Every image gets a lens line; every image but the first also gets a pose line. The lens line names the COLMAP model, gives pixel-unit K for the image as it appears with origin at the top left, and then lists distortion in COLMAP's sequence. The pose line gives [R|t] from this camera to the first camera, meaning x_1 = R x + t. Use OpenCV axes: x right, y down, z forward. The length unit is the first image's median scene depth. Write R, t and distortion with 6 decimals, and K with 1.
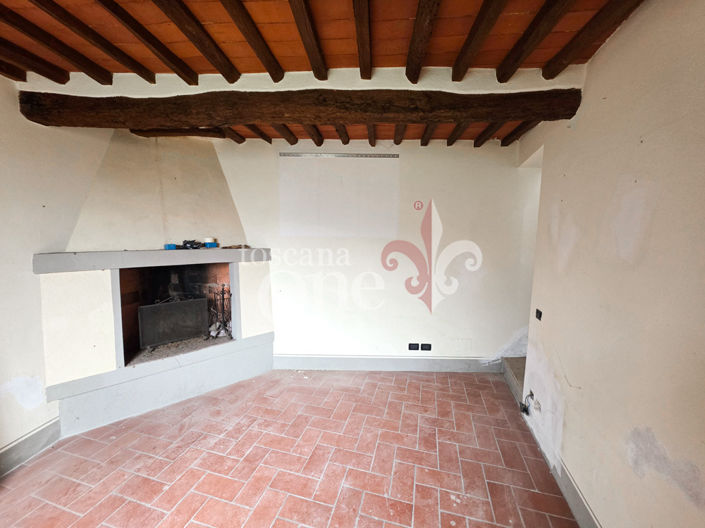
lens RADIAL K [[282.7, 0, 353.7], [0, 282.7, 260.6], [0, 0, 1]] dist [0.000256, -0.000175]
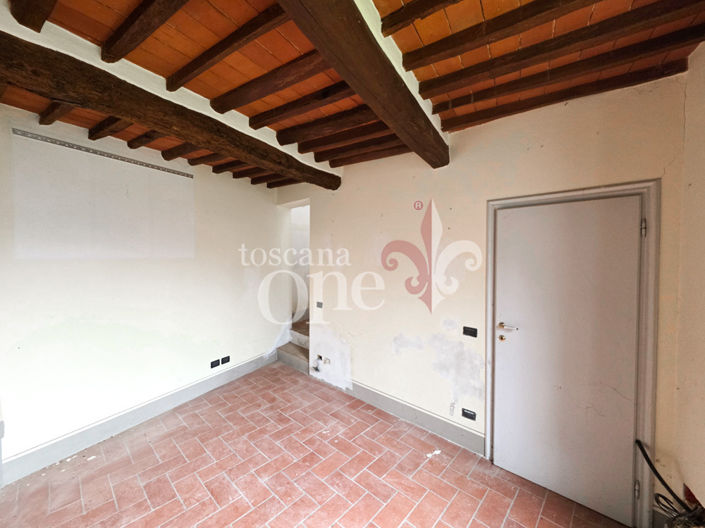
lens RADIAL K [[282.7, 0, 351.6], [0, 282.7, 264.8], [0, 0, 1]] dist [0.000256, -0.000175]
pose [[0.465903, -0.041793, 0.883848, -0.568442], [0.075336, 0.997130, 0.007438, -0.031511], [-0.881623, 0.063120, 0.467715, 0.075747]]
